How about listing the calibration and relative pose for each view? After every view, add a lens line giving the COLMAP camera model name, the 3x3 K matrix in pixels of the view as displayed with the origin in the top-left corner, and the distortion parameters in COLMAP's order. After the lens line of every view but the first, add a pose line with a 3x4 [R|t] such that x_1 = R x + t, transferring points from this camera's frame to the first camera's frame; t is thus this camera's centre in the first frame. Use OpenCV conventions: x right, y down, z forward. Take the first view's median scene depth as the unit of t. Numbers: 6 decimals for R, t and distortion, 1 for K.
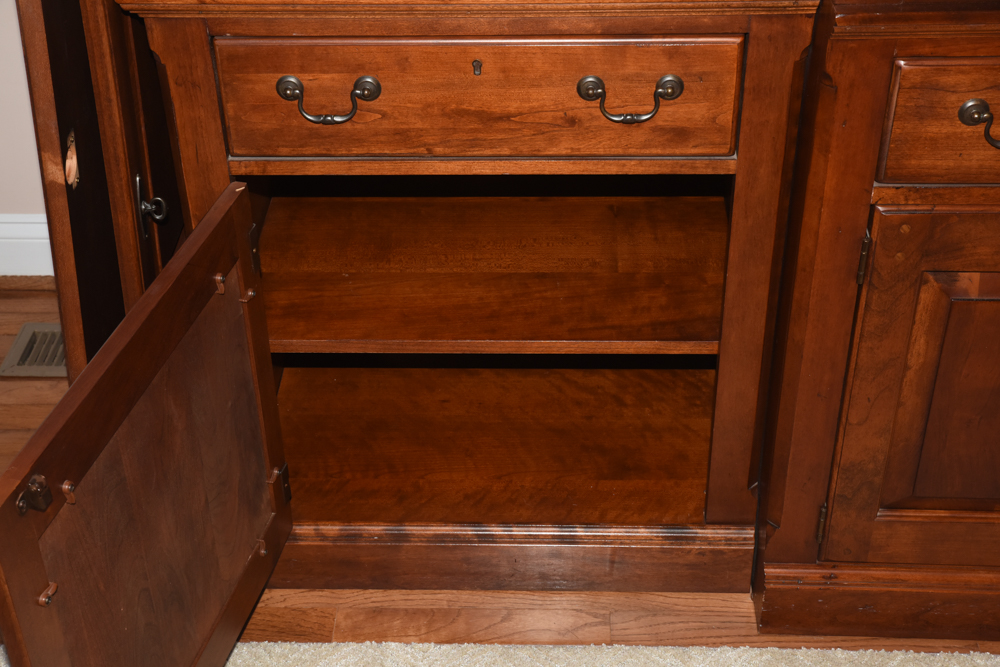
lens RADIAL K [[1445.0, 0, 500.0], [0, 1445.0, 333.5], [0, 0, 1]] dist [0.090404, 0.071280]
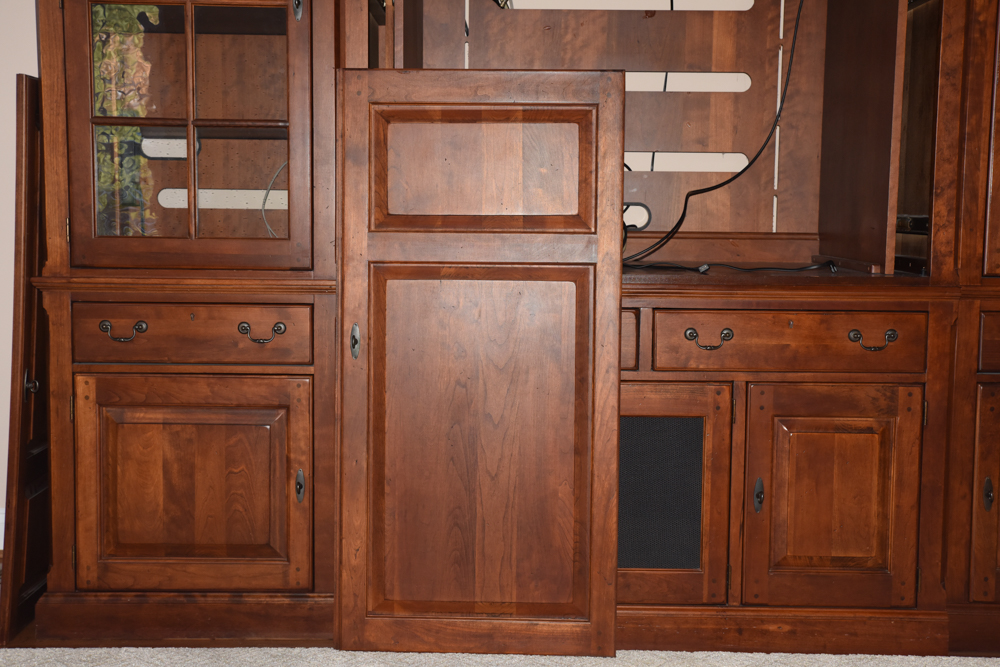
lens RADIAL K [[1328.5, 0, 500.0], [0, 1328.5, 333.5], [0, 0, 1]] dist [0.072078, 0.052183]
pose [[0.998884, 0.025941, 0.039466, 0.371037], [-0.002371, 0.862134, -0.506675, 0.863603], [-0.047169, 0.506016, 0.861233, -0.760024]]
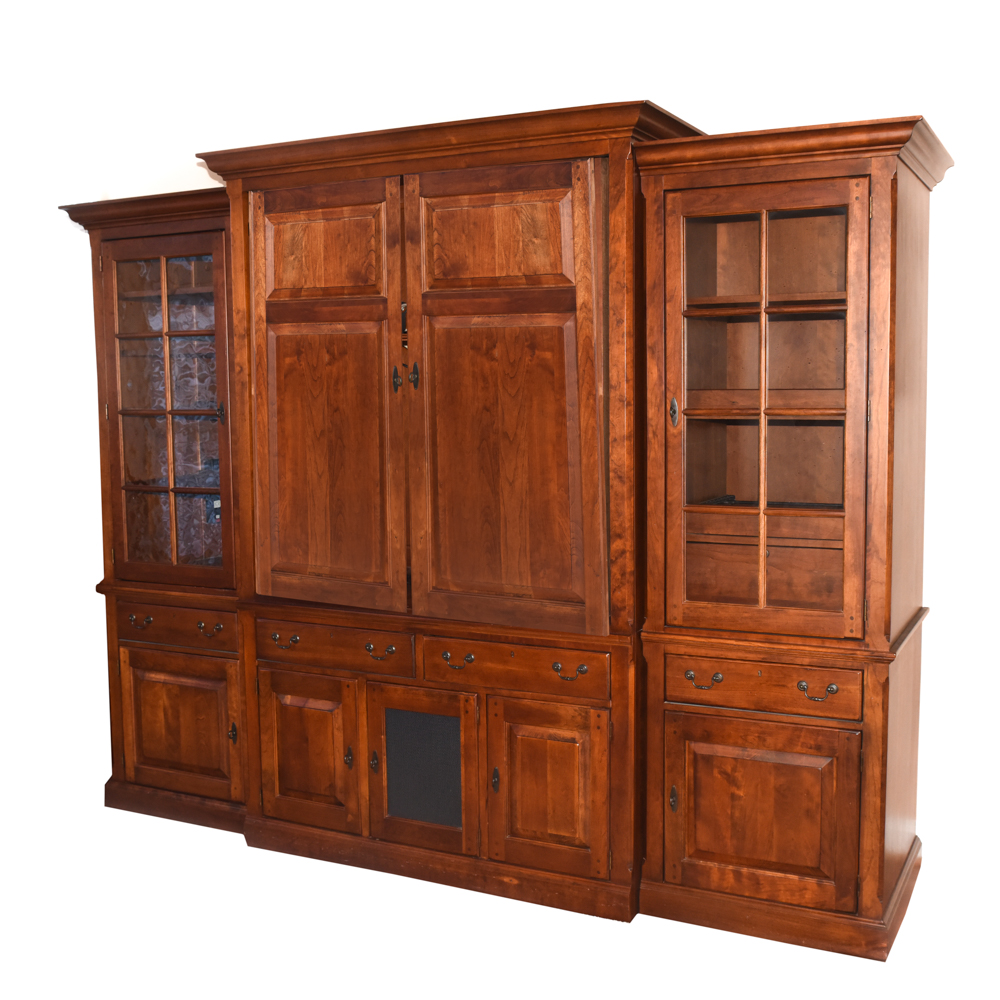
lens RADIAL K [[1223.5, 0, 500.0], [0, 1223.5, 500.0], [0, 0, 1]] dist [-0.072152, 0.041278]
pose [[0.909999, 0.048635, -0.411747, 1.816825], [-0.248323, 0.859205, -0.447329, 0.660306], [0.332019, 0.509315, 0.793953, -1.130118]]
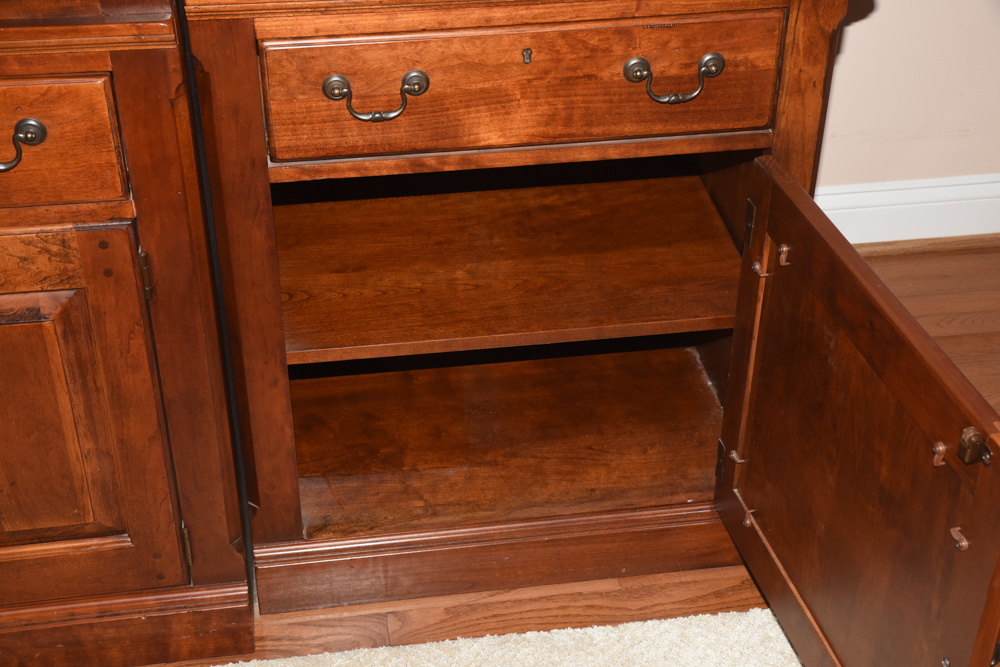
lens RADIAL K [[1474.9, 0, 500.0], [0, 1474.9, 333.5], [0, 0, 1]] dist [0.090126, 0.029044]
pose [[0.983593, -0.084729, 0.159264, 1.157389], [0.087572, 0.996099, -0.010903, 0.028708], [-0.157719, 0.024672, 0.987176, -0.065019]]
